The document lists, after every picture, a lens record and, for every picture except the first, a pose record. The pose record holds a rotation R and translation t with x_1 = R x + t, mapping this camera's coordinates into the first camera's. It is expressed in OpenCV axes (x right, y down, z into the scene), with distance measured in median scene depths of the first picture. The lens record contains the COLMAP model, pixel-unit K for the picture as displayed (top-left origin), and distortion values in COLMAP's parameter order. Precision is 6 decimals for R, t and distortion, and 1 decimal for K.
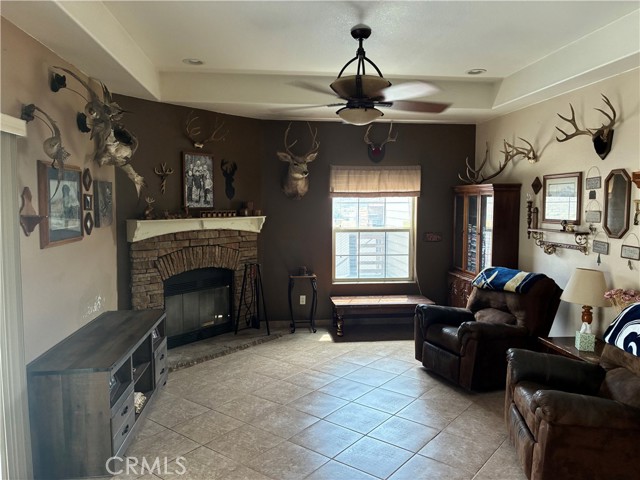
lens RADIAL K [[483.9, 0, 319.9], [0, 483.9, 236.1], [0, 0, 1]] dist [0.072467, -0.096083]
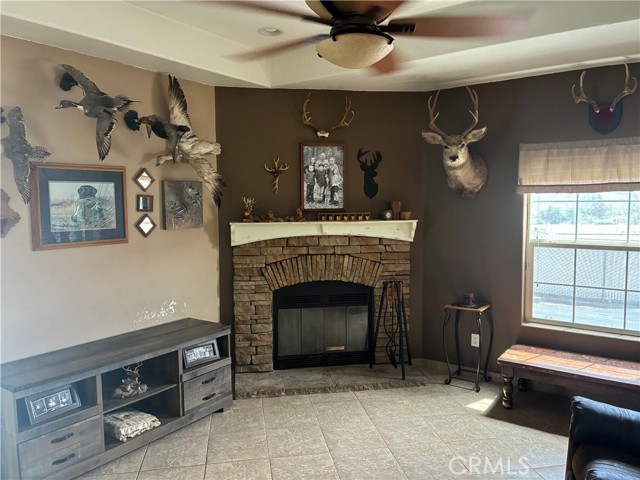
lens RADIAL K [[483.9, 0, 319.9], [0, 483.9, 236.1], [0, 0, 1]] dist [0.072467, -0.096083]
pose [[0.742848, 0.042216, -0.668127, 0.308338], [-0.041273, 0.998999, 0.017234, -0.025653], [0.668186, 0.014773, 0.743847, 0.375078]]
